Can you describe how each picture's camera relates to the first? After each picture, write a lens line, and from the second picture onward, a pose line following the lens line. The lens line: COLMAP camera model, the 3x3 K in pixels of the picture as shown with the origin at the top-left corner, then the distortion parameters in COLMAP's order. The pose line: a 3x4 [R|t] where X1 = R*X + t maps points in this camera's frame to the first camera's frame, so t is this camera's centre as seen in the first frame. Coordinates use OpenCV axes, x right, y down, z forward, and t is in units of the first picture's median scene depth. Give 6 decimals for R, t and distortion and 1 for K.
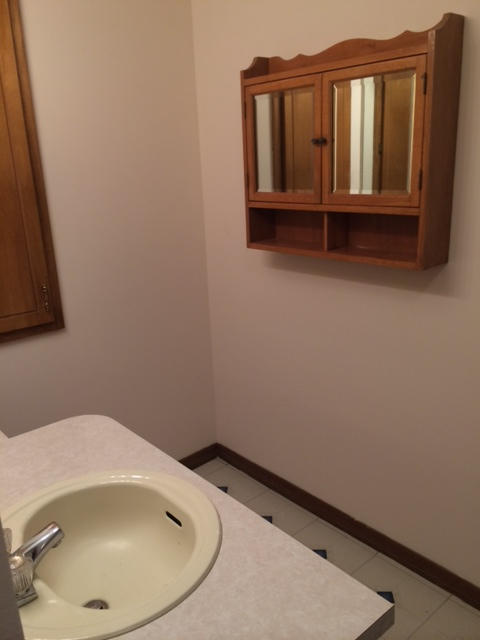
lens RADIAL K [[552.7, 0, 240.0], [0, 552.7, 320.0], [0, 0, 1]] dist [0.068288, -0.011254]
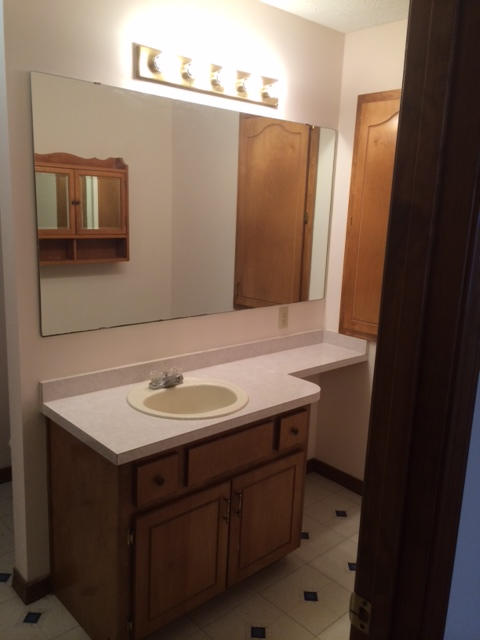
lens RADIAL K [[552.7, 0, 240.0], [0, 552.7, 320.0], [0, 0, 1]] dist [0.068288, -0.011254]
pose [[-0.019177, -0.169423, 0.985357, -1.872823], [0.252524, 0.952765, 0.168733, -0.115291], [-0.967401, 0.252062, 0.024512, 0.504025]]
